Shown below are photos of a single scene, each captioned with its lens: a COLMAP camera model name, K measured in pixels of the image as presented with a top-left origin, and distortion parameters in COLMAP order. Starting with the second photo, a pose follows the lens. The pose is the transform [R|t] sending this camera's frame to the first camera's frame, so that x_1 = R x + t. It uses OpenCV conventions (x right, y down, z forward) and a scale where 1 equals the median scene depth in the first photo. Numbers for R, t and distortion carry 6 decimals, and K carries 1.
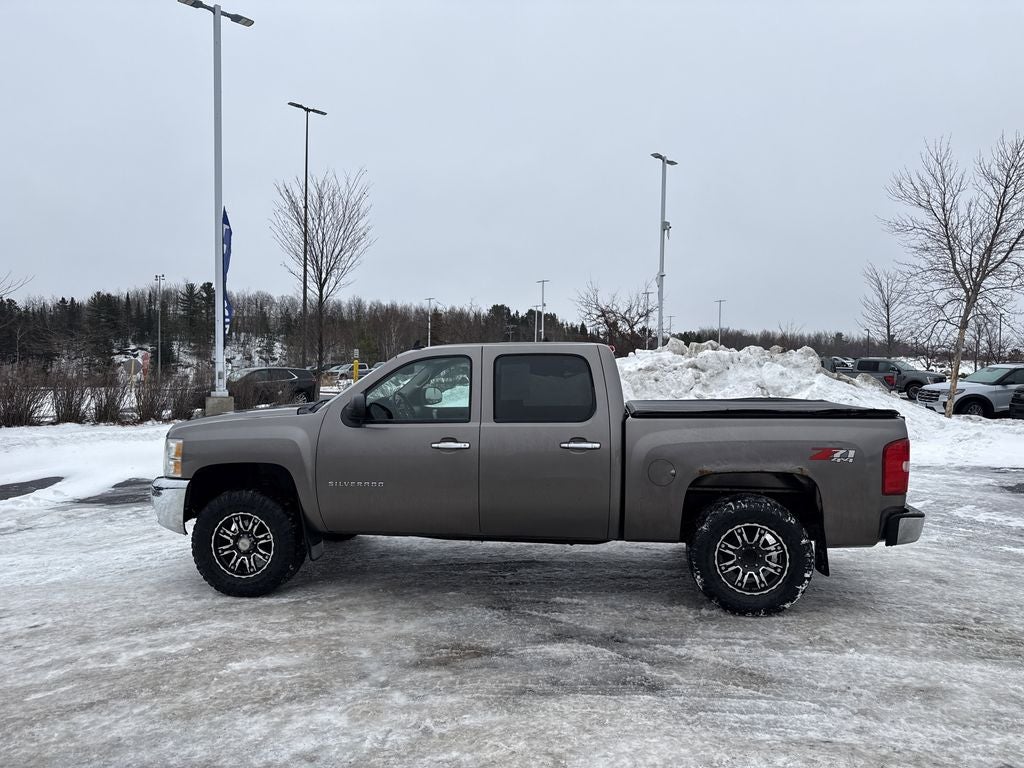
lens RADIAL K [[730.1, 0, 515.9], [0, 730.1, 397.5], [0, 0, 1]] dist [0.055514, -0.075087]
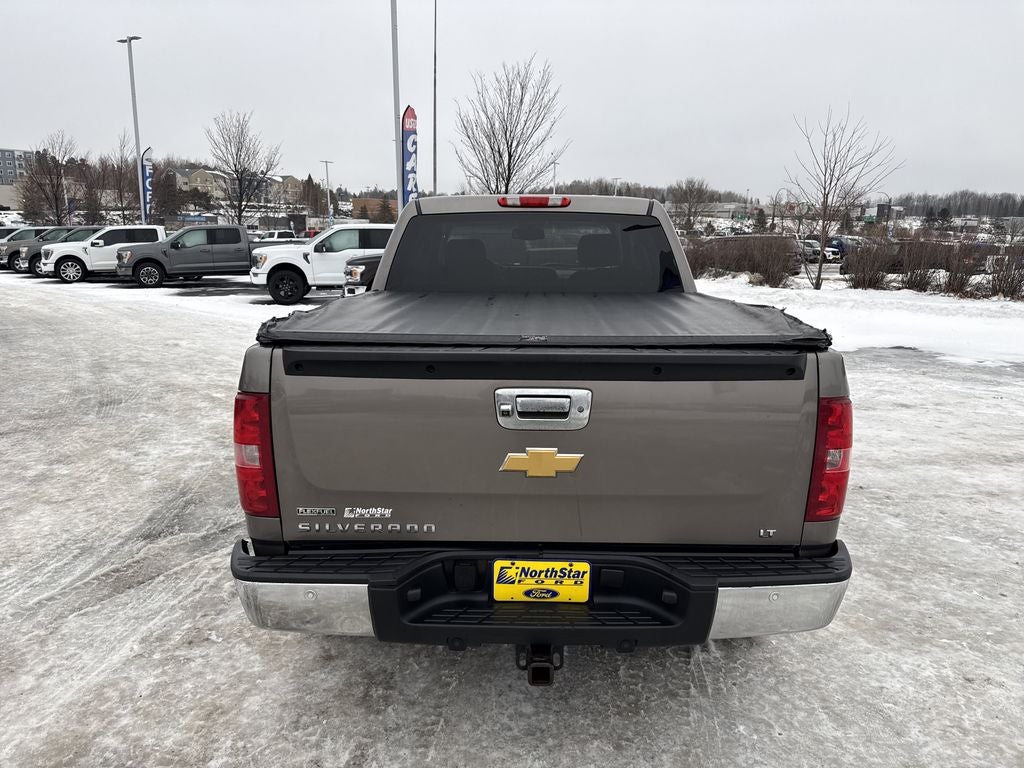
lens RADIAL K [[714.4, 0, 512.0], [0, 714.4, 384.0], [0, 0, 1]] dist [0.050579, -0.073597]
pose [[0.106902, 0.206867, -0.972511, 0.937225], [-0.041965, 0.978183, 0.203461, -0.042167], [0.993384, 0.019061, 0.113251, 1.085410]]
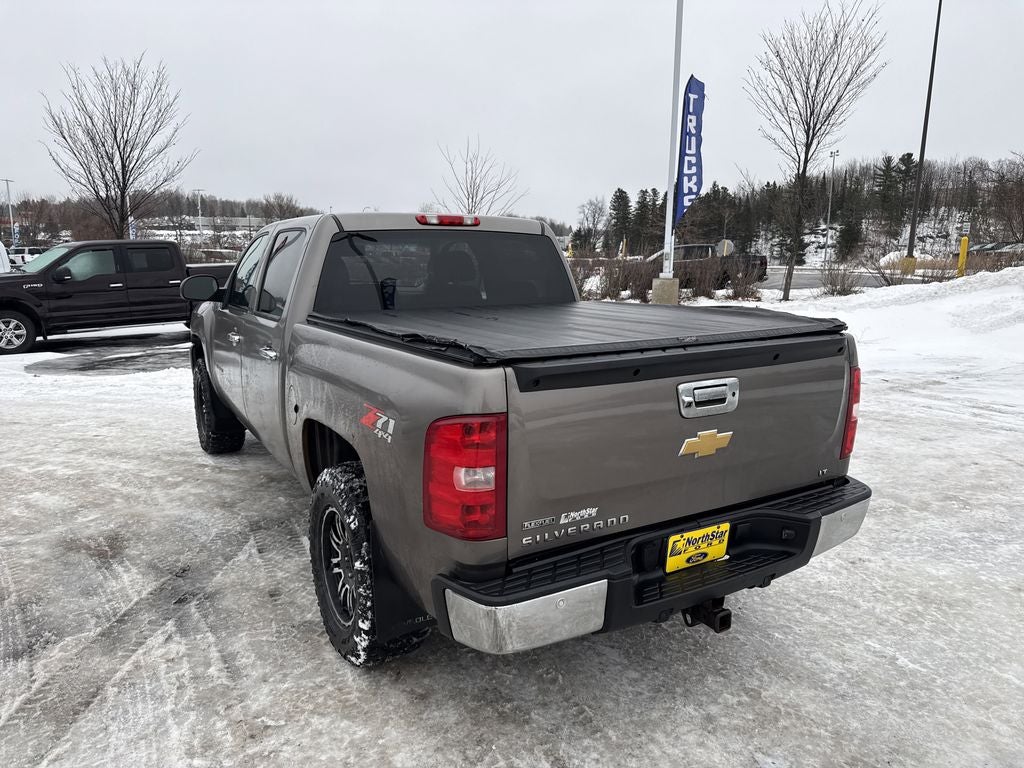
lens RADIAL K [[722.2, 0, 512.0], [0, 722.2, 384.0], [0, 0, 1]] dist [0.066178, -0.091571]
pose [[0.607068, 0.143952, -0.781503, 0.847212], [-0.029693, 0.986878, 0.158717, -0.029001], [0.794095, -0.073147, 0.603376, 0.750388]]
